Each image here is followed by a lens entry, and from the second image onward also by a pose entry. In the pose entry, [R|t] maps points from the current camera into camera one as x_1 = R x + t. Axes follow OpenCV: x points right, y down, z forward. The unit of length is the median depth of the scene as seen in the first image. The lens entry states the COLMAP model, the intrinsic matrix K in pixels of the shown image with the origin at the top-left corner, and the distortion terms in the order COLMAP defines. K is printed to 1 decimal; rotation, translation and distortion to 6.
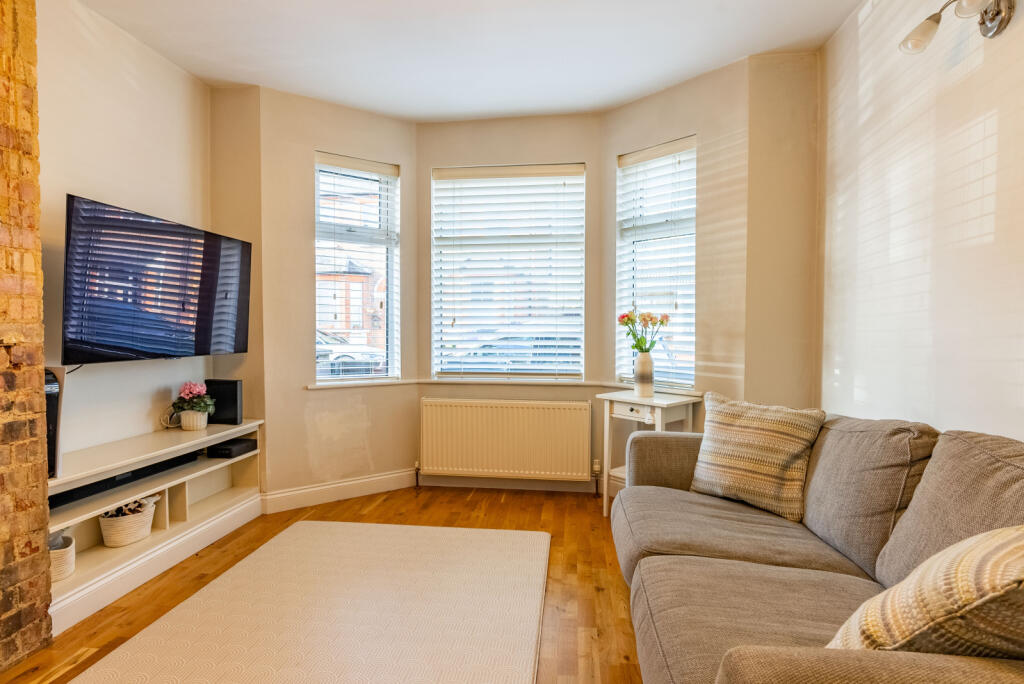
lens RADIAL K [[524.3, 0, 512.0], [0, 524.3, 342.0], [0, 0, 1]] dist [-0.000240, 0.000215]
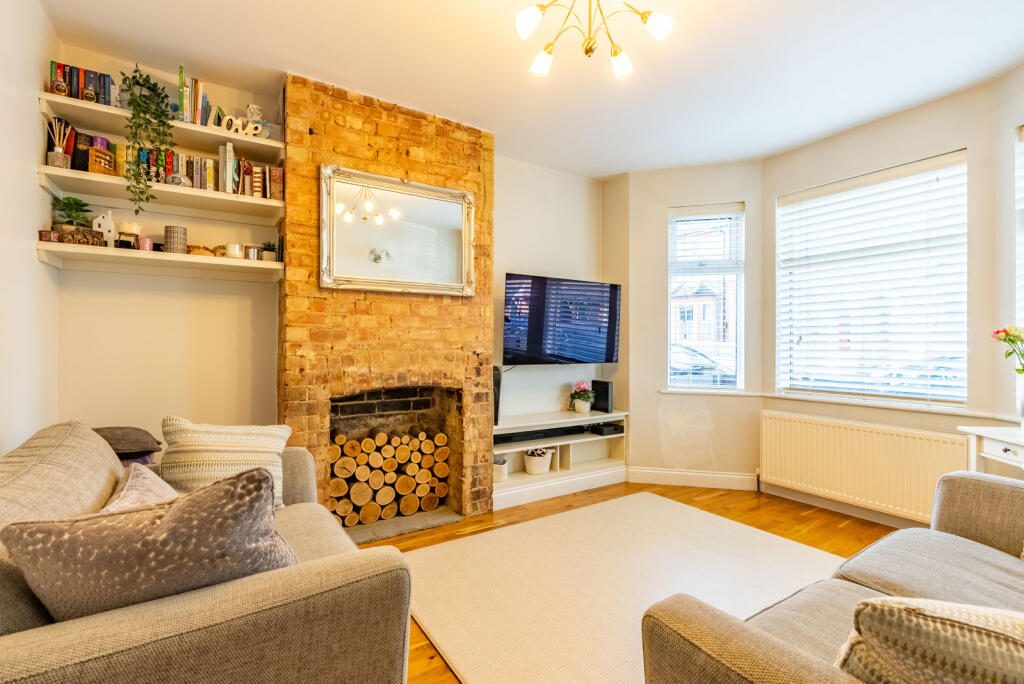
lens RADIAL K [[470.8, 0, 512.0], [0, 470.8, 342.0], [0, 0, 1]] dist [-0.002022, -0.000151]
pose [[0.637367, -0.002946, -0.770554, 0.288675], [-0.022086, 0.999512, -0.022090, -0.001158], [0.770244, 0.031098, 0.636991, -0.024026]]
